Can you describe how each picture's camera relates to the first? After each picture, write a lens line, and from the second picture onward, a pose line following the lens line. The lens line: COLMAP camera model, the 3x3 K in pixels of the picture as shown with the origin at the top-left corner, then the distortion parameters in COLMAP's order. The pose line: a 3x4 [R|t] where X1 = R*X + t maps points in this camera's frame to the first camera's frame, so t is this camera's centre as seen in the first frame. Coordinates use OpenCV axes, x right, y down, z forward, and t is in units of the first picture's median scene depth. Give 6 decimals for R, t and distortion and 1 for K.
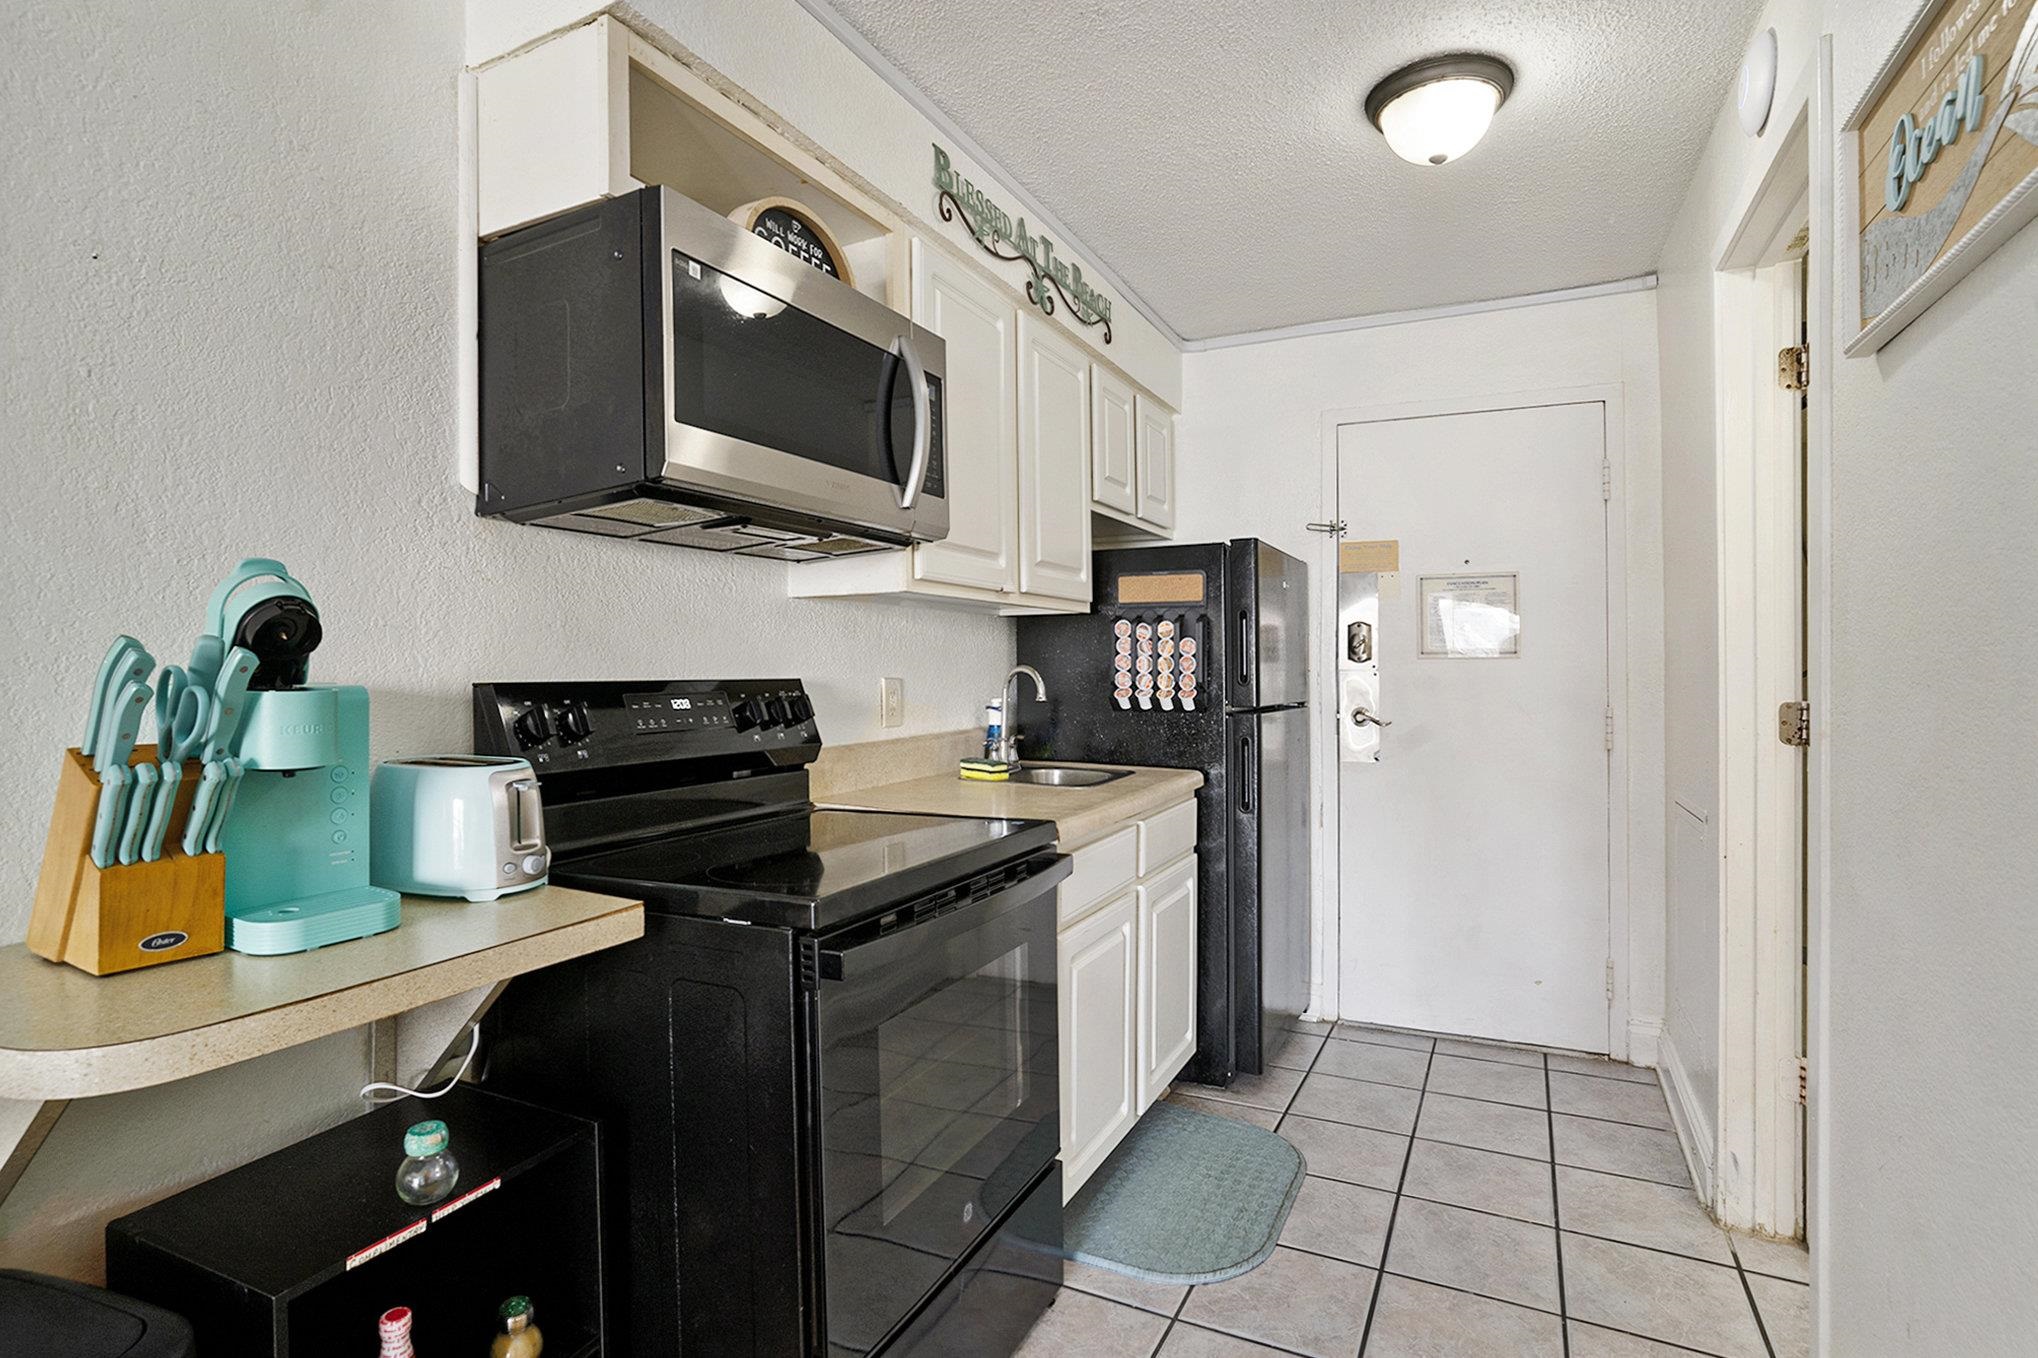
lens RADIAL K [[1011.9, 0, 992.9], [0, 1011.9, 678.8], [0, 0, 1]] dist [-0.070670, 0.025462]
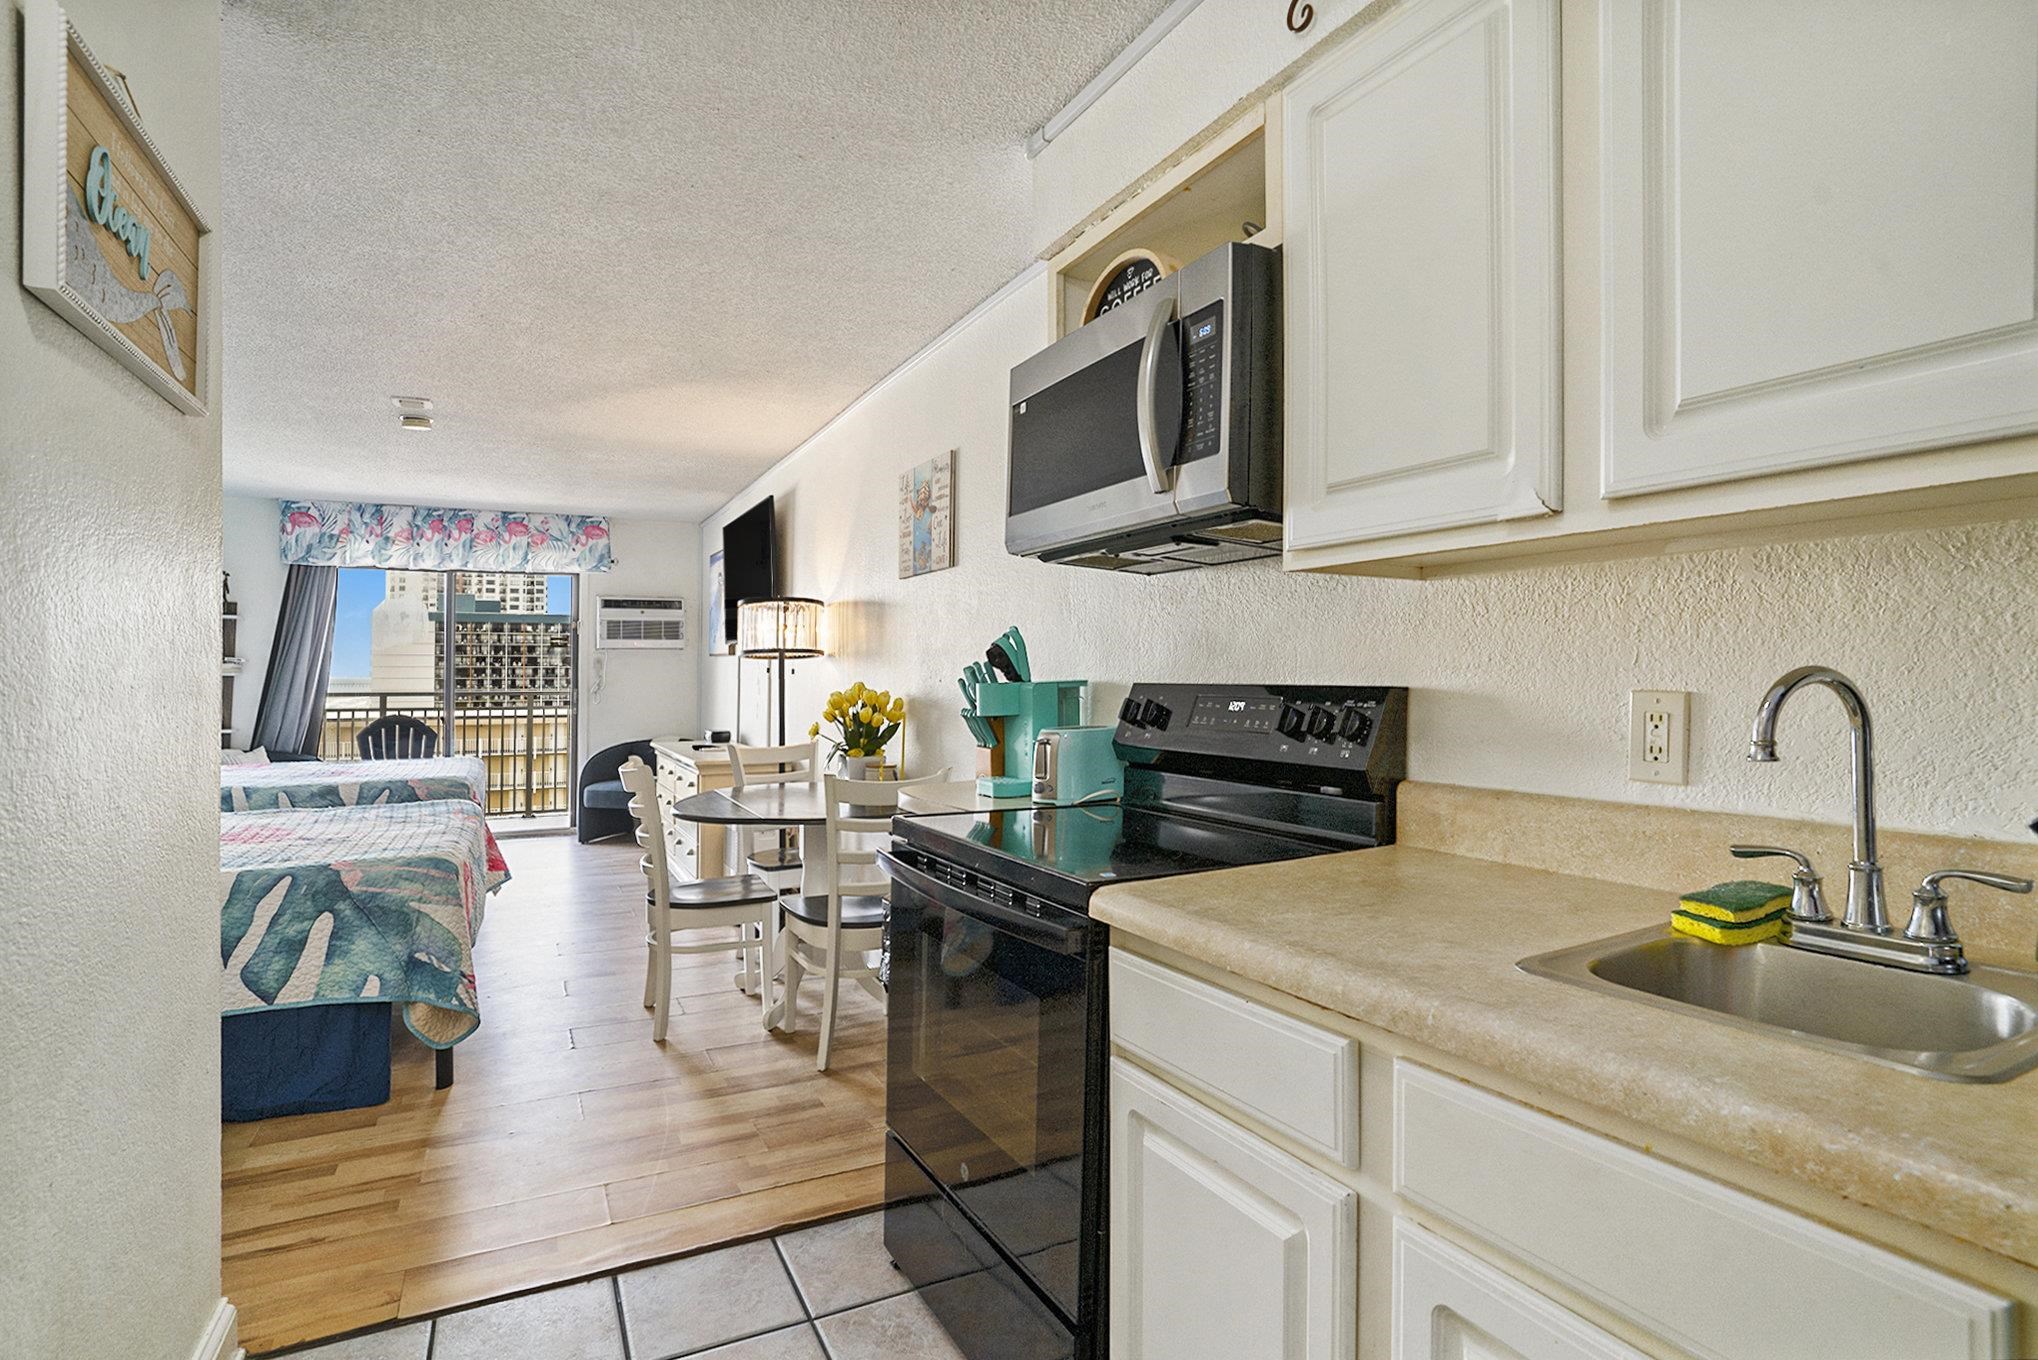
lens RADIAL K [[1011.9, 0, 1000.6], [0, 1011.9, 630.3], [0, 0, 1]] dist [-0.070670, 0.025462]
pose [[-0.588762, -0.022220, -0.808001, 0.475949], [0.004958, 0.999504, -0.031099, -0.015844], [0.808292, -0.022316, -0.588359, 0.941186]]
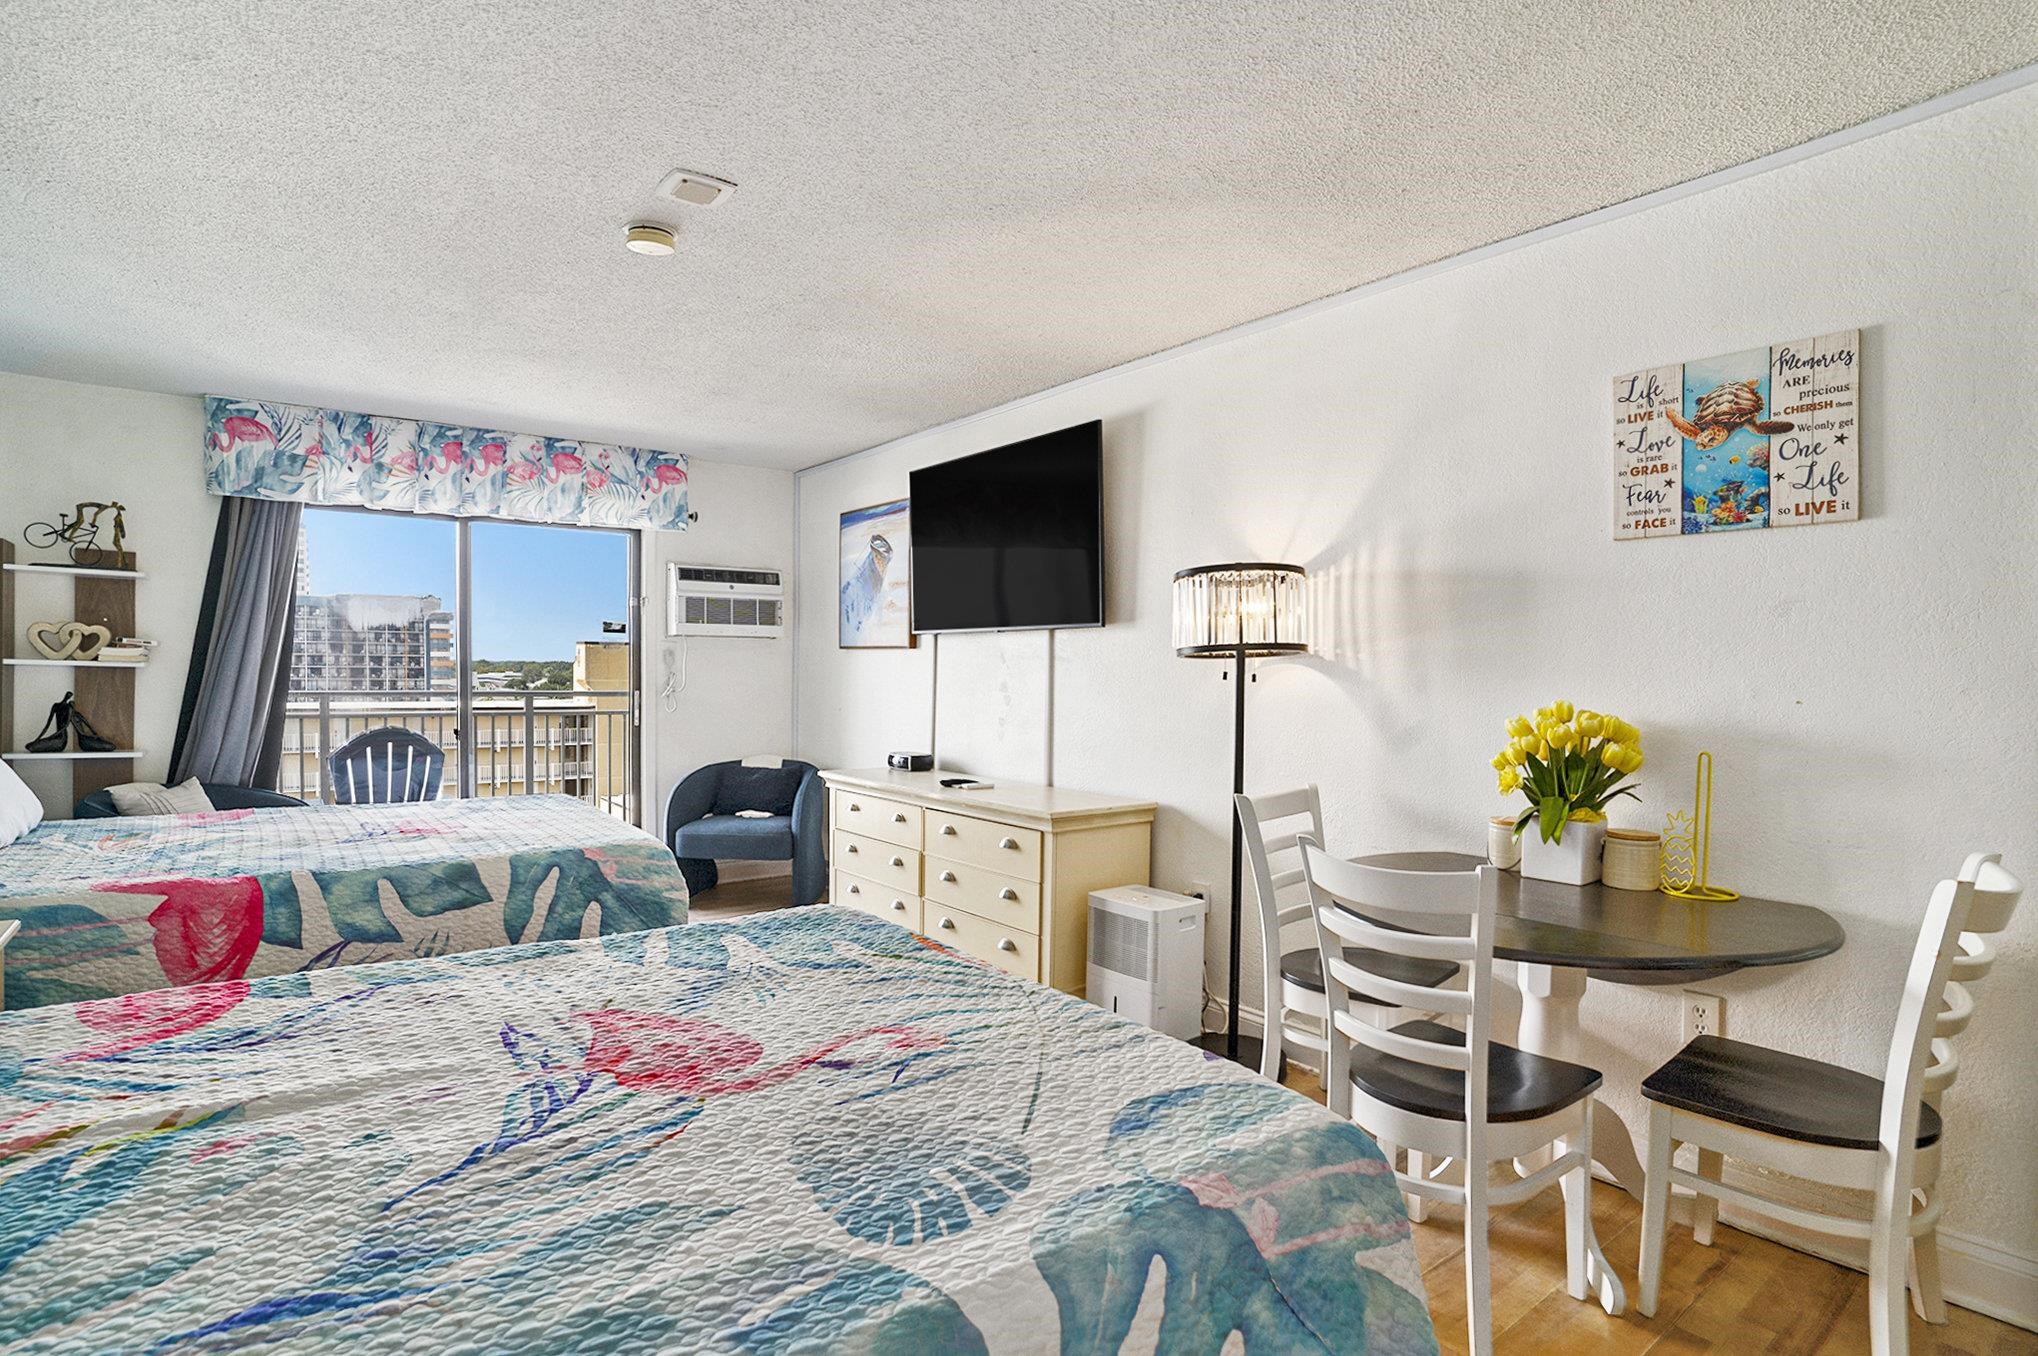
lens RADIAL K [[1011.9, 0, 1009.5], [0, 1011.9, 672.2], [0, 0, 1]] dist [-0.070670, 0.025462]
pose [[-0.420307, 0.006364, -0.907360, 0.444741], [-0.013484, 0.999821, 0.013259, -0.019399], [0.907282, 0.017808, -0.420146, -0.080115]]
